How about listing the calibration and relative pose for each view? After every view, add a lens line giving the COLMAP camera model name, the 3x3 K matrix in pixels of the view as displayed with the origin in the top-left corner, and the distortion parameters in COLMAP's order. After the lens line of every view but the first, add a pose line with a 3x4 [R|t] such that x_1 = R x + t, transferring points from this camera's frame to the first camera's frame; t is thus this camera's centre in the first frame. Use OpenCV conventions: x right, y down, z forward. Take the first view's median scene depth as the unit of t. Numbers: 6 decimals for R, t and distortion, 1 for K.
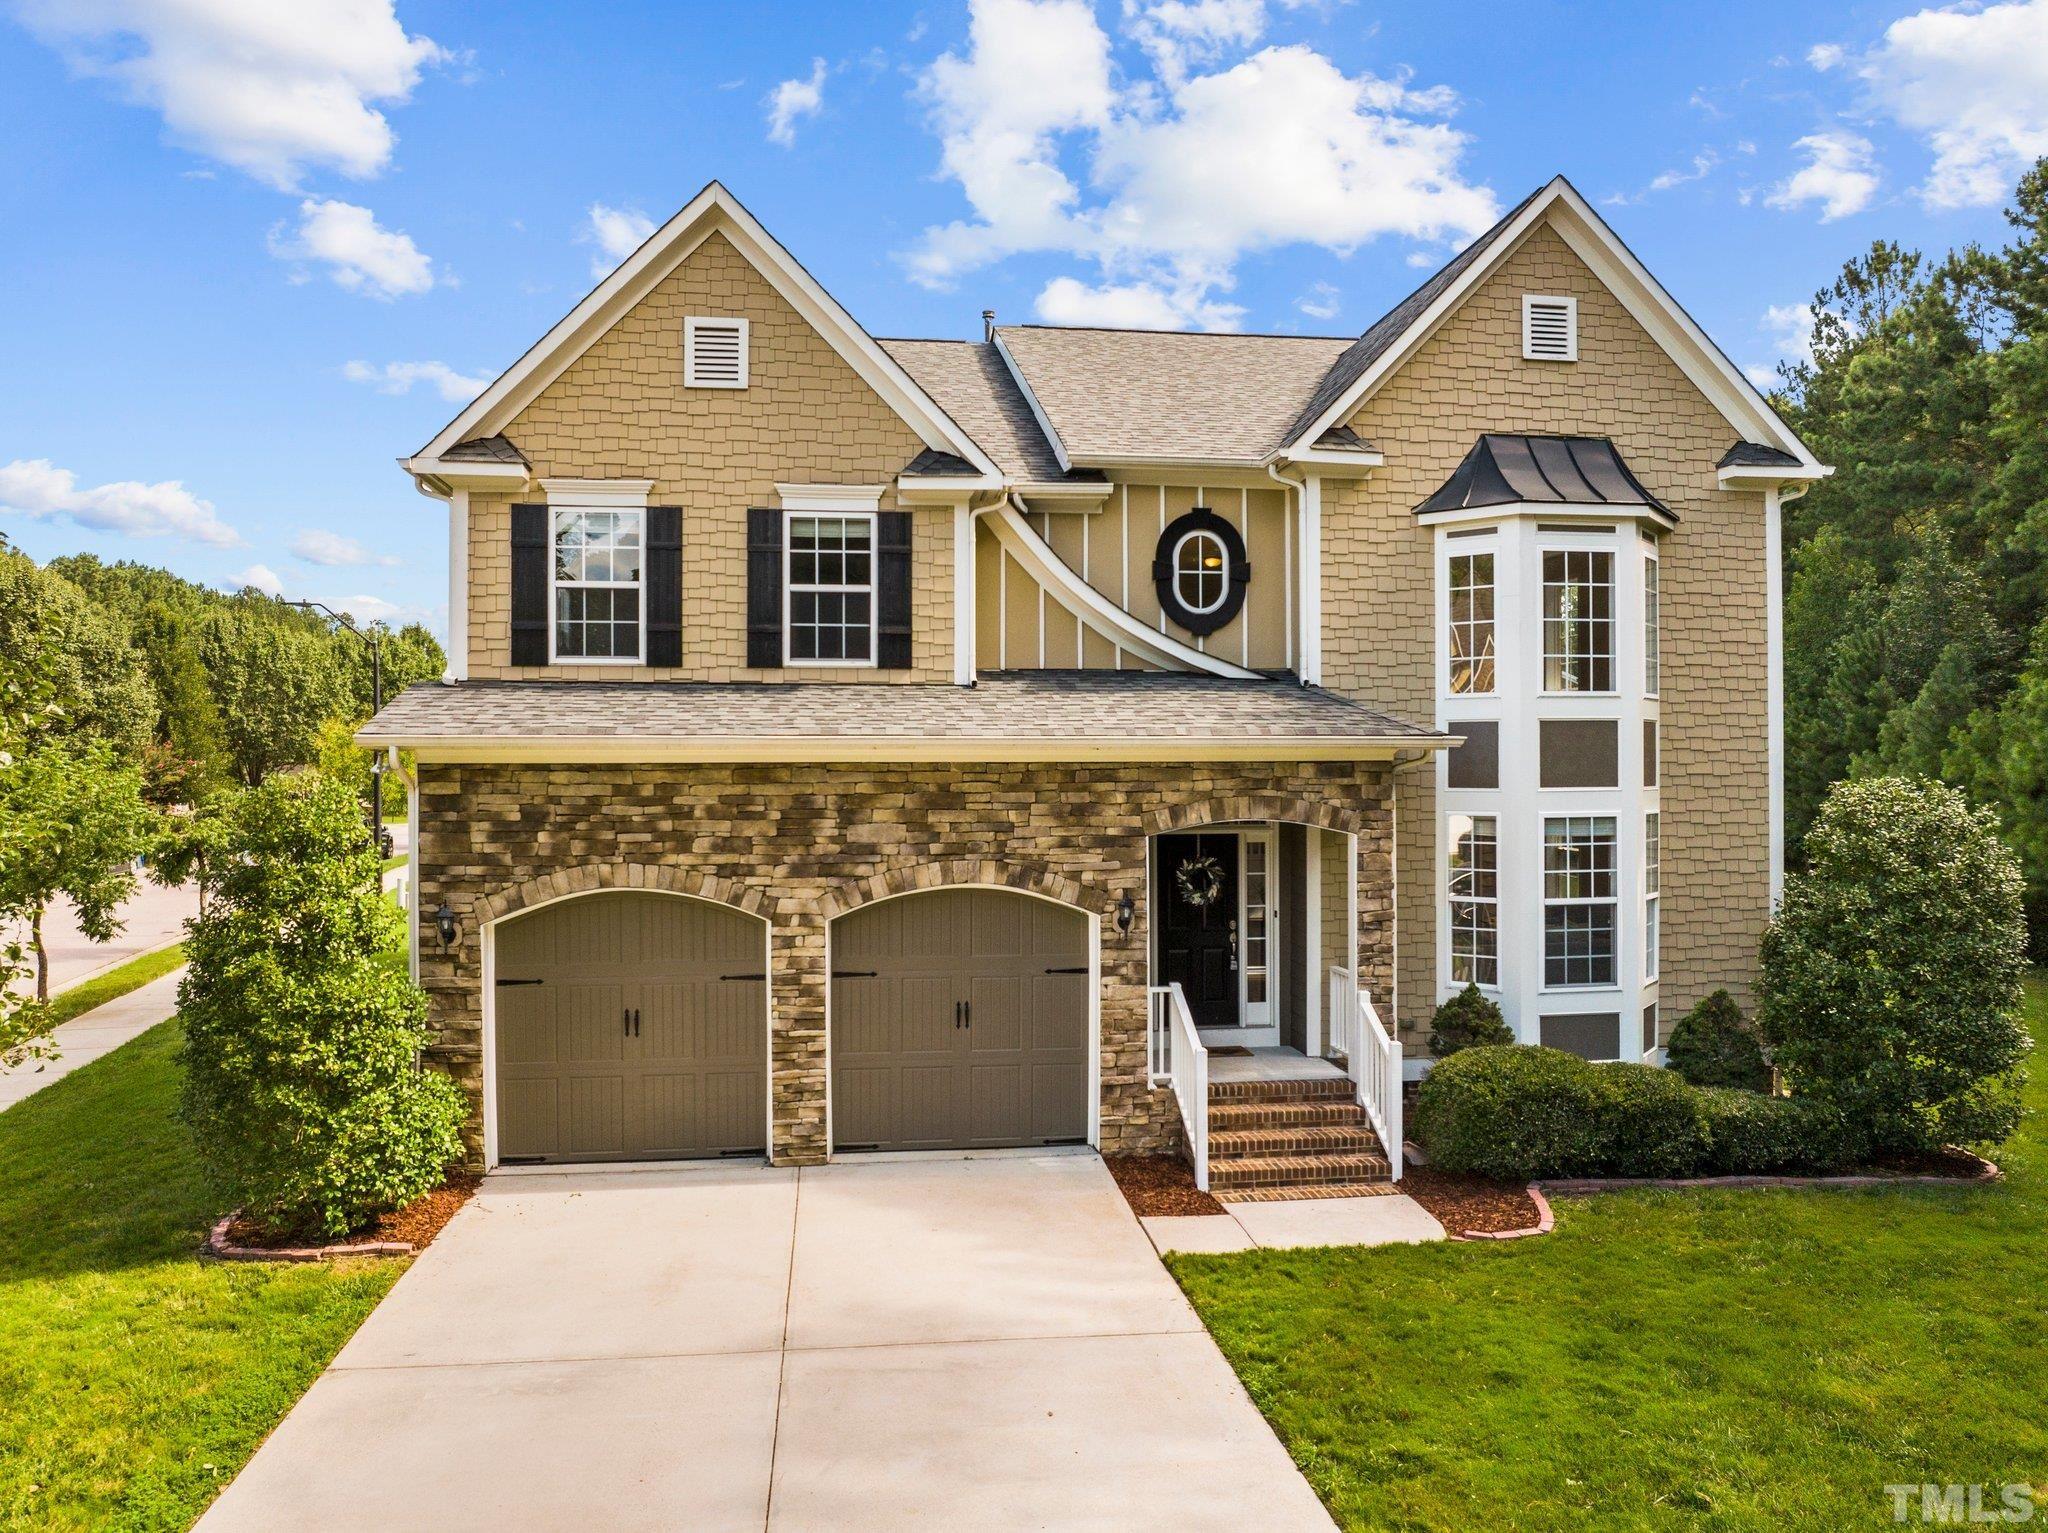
lens RADIAL K [[1440.0, 0, 1026.7], [0, 1440.0, 783.0], [0, 0, 1]] dist [-0.033082, -0.000683]
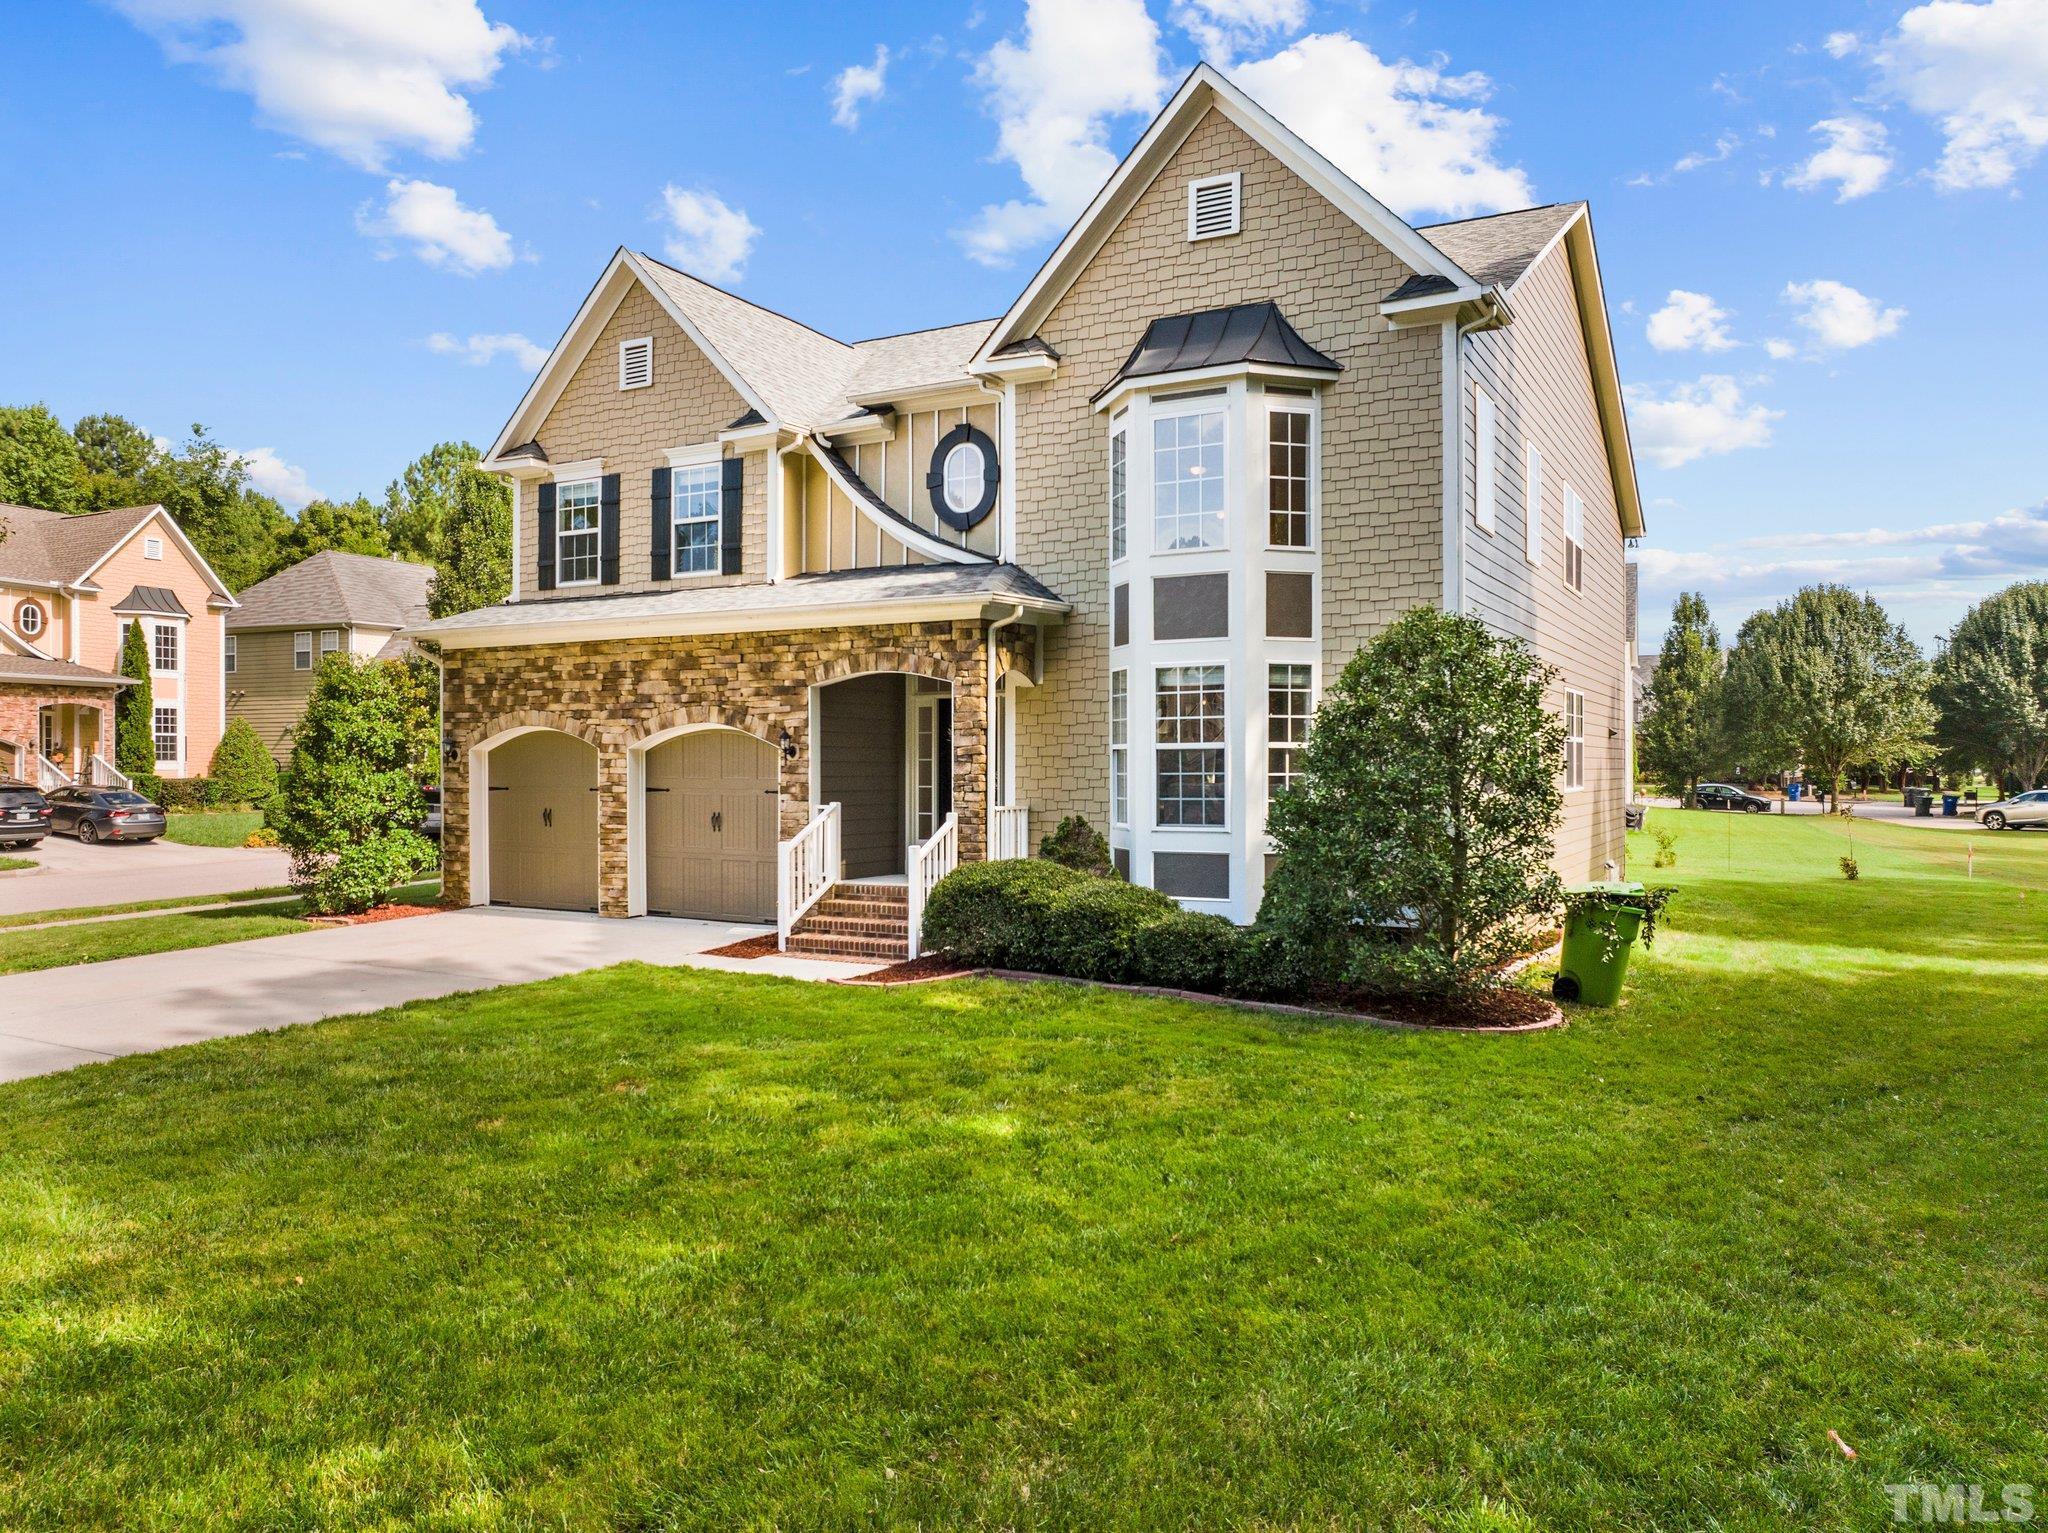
lens RADIAL K [[1425.1, 0, 1023.6], [0, 1425.1, 792.8], [0, 0, 1]] dist [-0.029927, -0.003175]
pose [[0.805935, 0.015342, -0.591805, 0.998634], [-0.008850, 0.999865, 0.013870, 0.113348], [0.591938, -0.005941, 0.805962, 0.084434]]
